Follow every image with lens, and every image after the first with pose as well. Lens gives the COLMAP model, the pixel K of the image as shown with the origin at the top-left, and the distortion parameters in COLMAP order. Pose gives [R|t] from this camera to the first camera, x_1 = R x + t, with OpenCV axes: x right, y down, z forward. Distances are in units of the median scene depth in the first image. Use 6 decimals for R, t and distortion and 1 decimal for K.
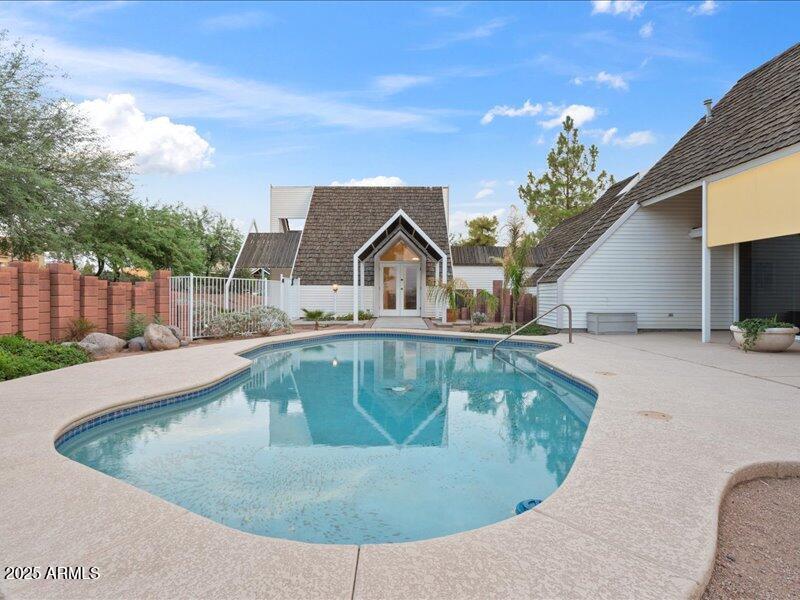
lens RADIAL K [[438.7, 0, 399.6], [0, 438.7, 296.4], [0, 0, 1]] dist [-0.008385, -0.000518]
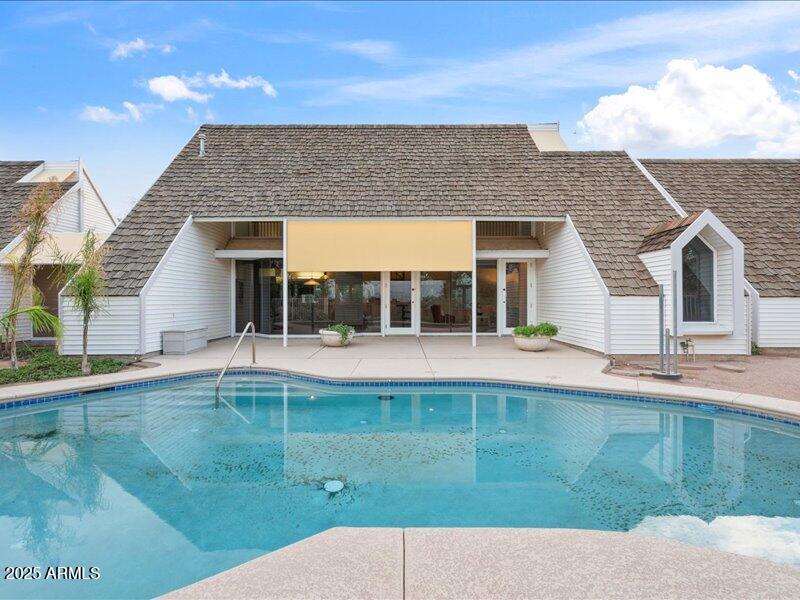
lens RADIAL K [[408.2, 0, 400.4], [0, 408.2, 300.6], [0, 0, 1]] dist [0.001107, -0.000062]
pose [[0.012204, -0.004744, 0.999914, -0.254143], [0.009356, 0.999946, 0.004630, -0.016151], [-0.999882, 0.009299, 0.012247, 0.350099]]
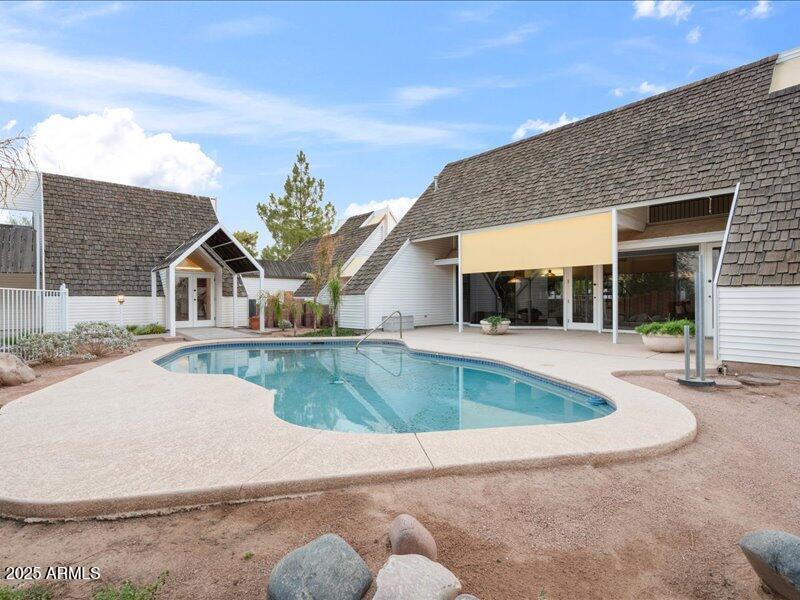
lens RADIAL K [[408.2, 0, 397.4], [0, 408.2, 302.1], [0, 0, 1]] dist [0.001107, -0.000062]
pose [[0.754808, -0.012633, 0.655824, -0.252683], [0.013554, 0.999901, 0.003661, -0.008562], [-0.655806, 0.006125, 0.754905, 0.004300]]
